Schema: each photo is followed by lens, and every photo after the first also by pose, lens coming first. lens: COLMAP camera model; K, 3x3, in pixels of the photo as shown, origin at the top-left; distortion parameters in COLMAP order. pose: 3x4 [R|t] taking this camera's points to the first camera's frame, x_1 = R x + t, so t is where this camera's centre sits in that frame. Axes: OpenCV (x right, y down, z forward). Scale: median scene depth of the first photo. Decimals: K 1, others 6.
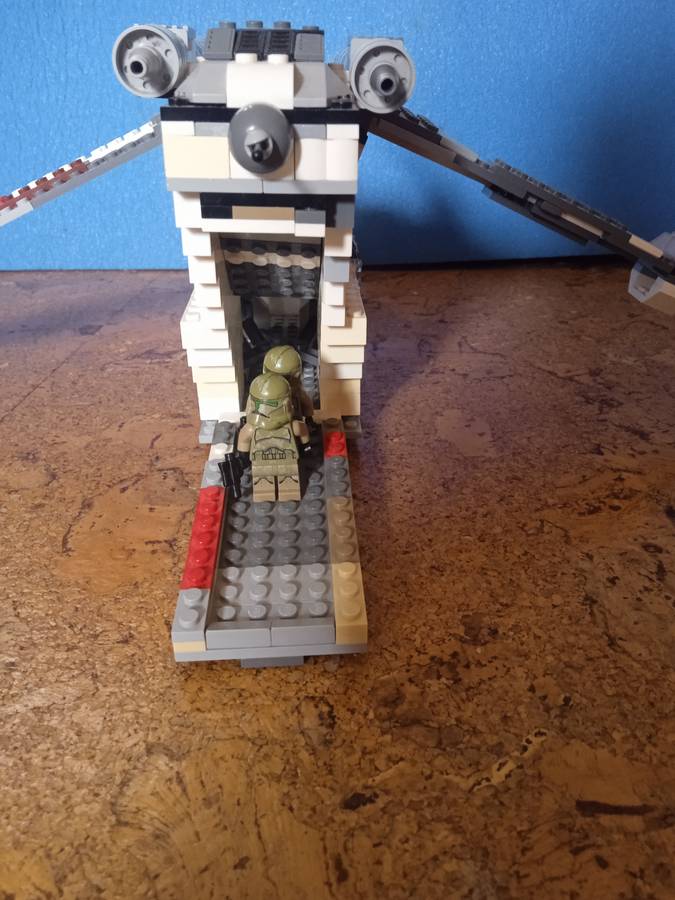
lens RADIAL K [[748.4, 0, 345.3], [0, 748.4, 448.3], [0, 0, 1]] dist [0.110938, -0.218497]
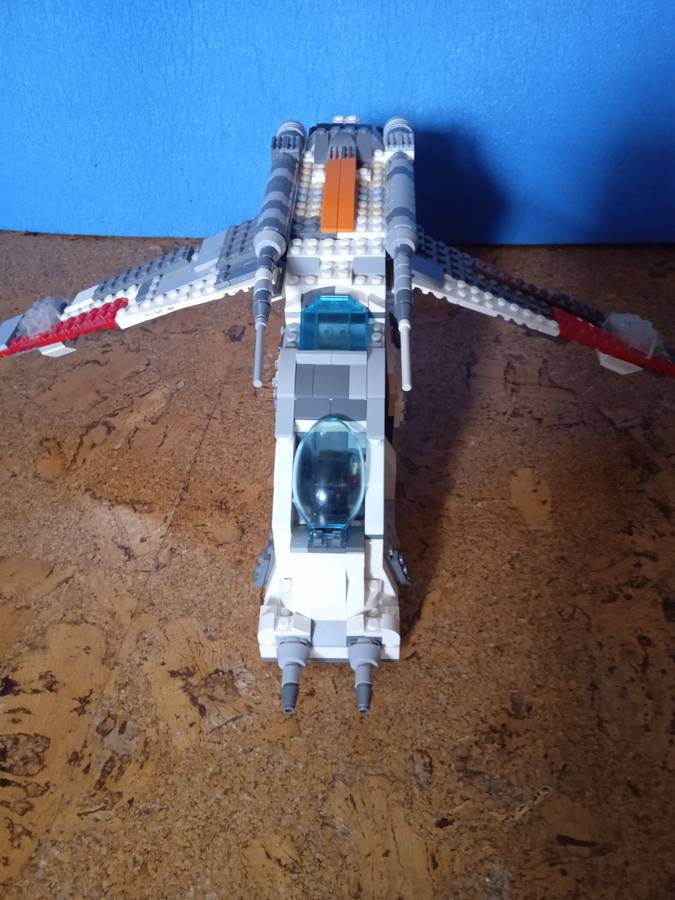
lens RADIAL K [[748.4, 0, 342.5], [0, 748.4, 452.1], [0, 0, 1]] dist [0.110938, -0.218497]
pose [[0.994396, 0.073360, -0.076118, -0.108048], [-0.044939, 0.945074, 0.323751, -0.693947], [0.095688, -0.318516, 0.943075, -0.369051]]
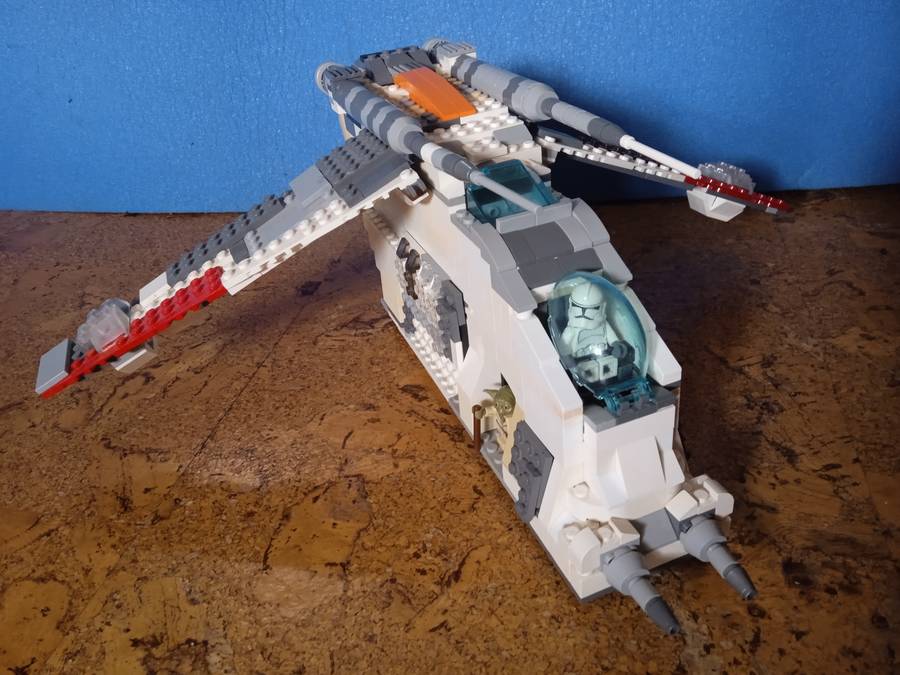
lens RADIAL K [[748.4, 0, 445.9], [0, 748.4, 334.6], [0, 0, 1]] dist [0.110938, -0.218497]
pose [[0.979656, 0.029342, -0.198526, 0.168525], [-0.006549, 0.993401, 0.114508, -0.400911], [0.200575, -0.110878, 0.973384, -0.134078]]
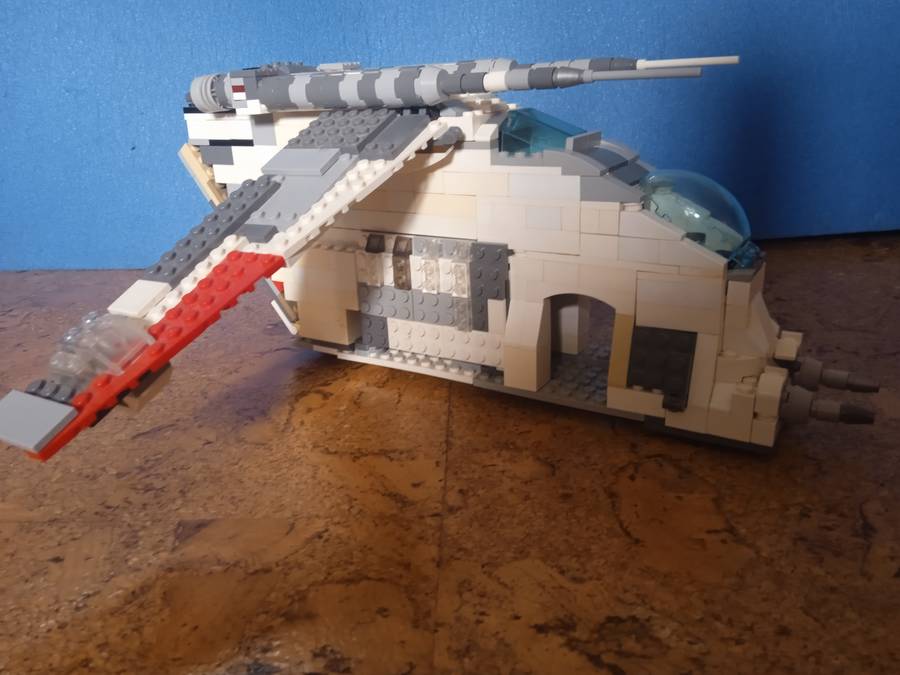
lens RADIAL K [[748.4, 0, 444.2], [0, 748.4, 335.6], [0, 0, 1]] dist [0.110938, -0.218497]
pose [[0.999493, -0.029283, -0.012522, -0.605504], [0.027705, 0.993367, -0.111602, -0.033997], [0.015707, 0.111198, 0.993674, -0.050194]]
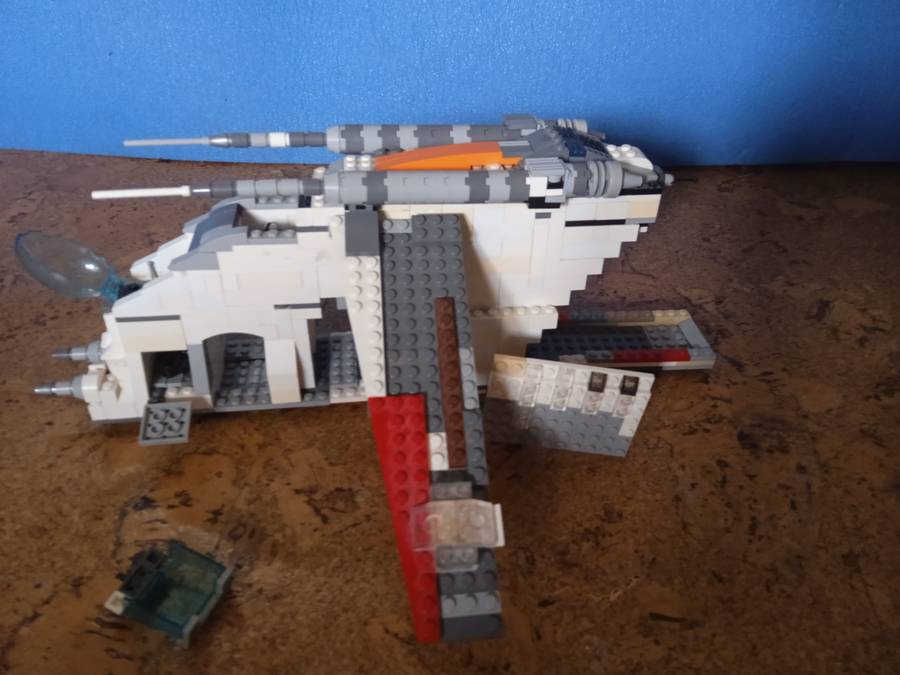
lens RADIAL K [[748.4, 0, 448.2], [0, 748.4, 330.2], [0, 0, 1]] dist [0.110938, -0.218497]
pose [[0.995811, 0.055704, -0.072510, -0.096394], [-0.041700, 0.982409, 0.182027, -0.442800], [0.081374, -0.178240, 0.980616, -0.648678]]
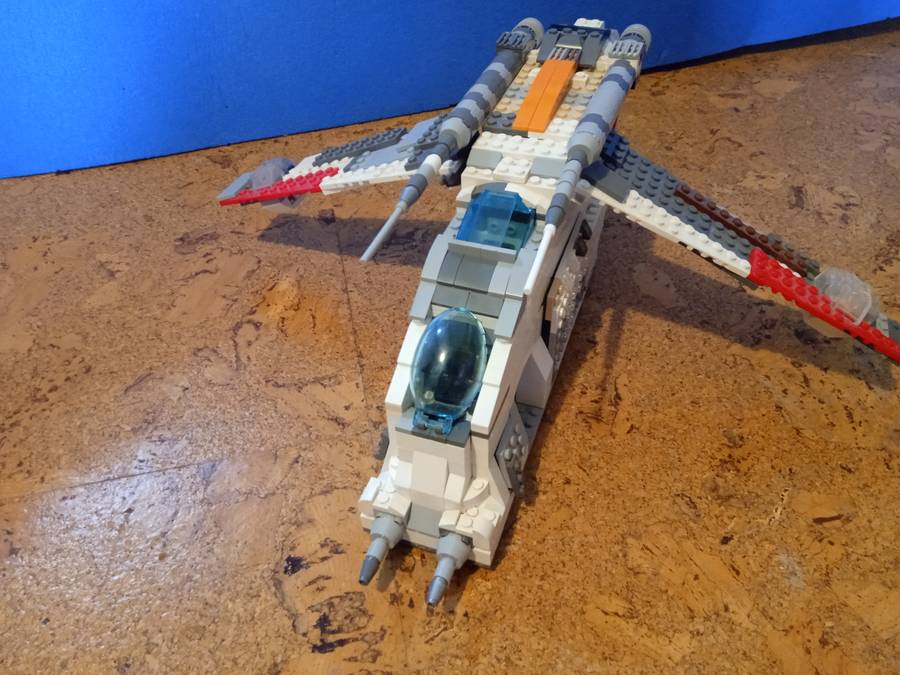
lens RADIAL K [[748.4, 0, 452.7], [0, 748.4, 333.8], [0, 0, 1]] dist [0.110938, -0.218497]
pose [[0.971115, -0.183174, 0.152916, -0.668691], [0.129490, 0.942839, 0.307061, -0.608713], [-0.200420, -0.278391, 0.939324, -0.529342]]
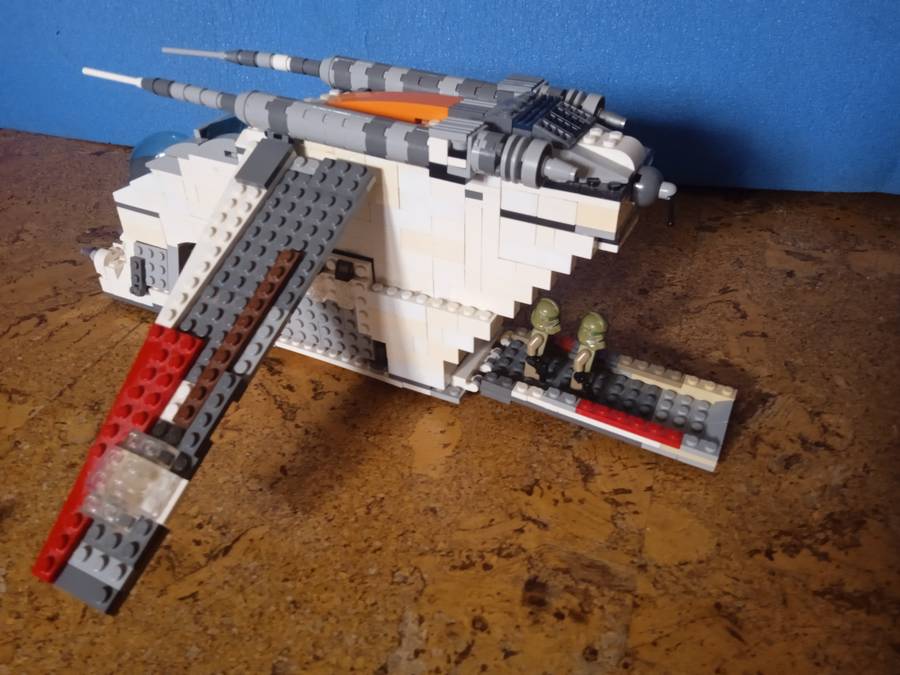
lens RADIAL K [[748.4, 0, 449.1], [0, 748.4, 322.9], [0, 0, 1]] dist [0.110938, -0.218497]
pose [[0.951046, 0.150911, -0.269698, 0.609554], [-0.105657, 0.978857, 0.175145, -0.523510], [0.290427, -0.138075, 0.946883, -0.050117]]
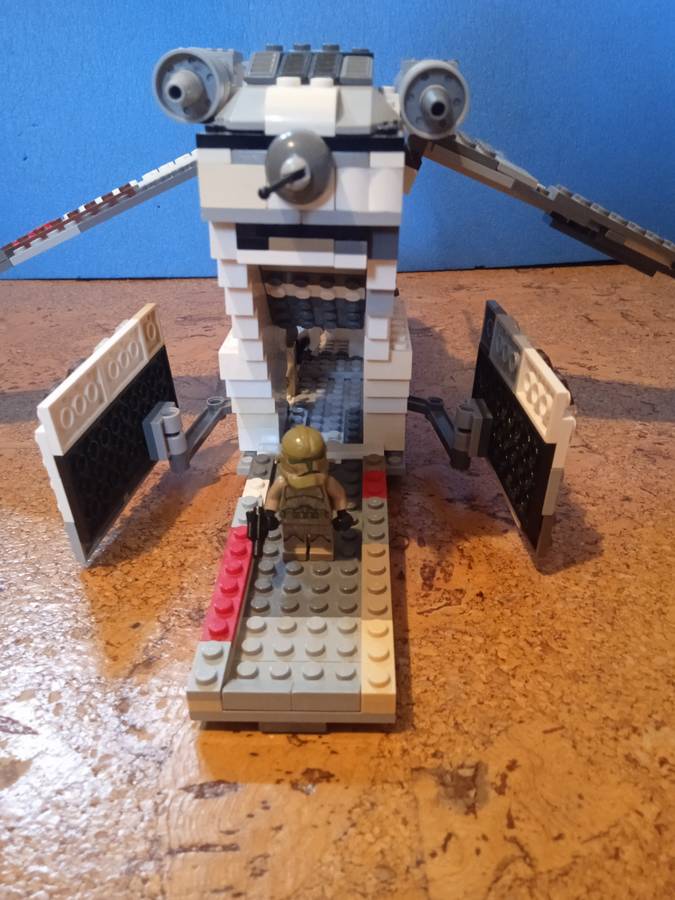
lens RADIAL K [[748.4, 0, 340.9], [0, 748.4, 447.6], [0, 0, 1]] dist [0.110938, -0.218497]
pose [[0.997816, -0.032991, 0.057220, -0.749423], [0.034340, 0.999151, -0.022754, 0.144483], [-0.056421, 0.024670, 0.998102, -0.306389]]
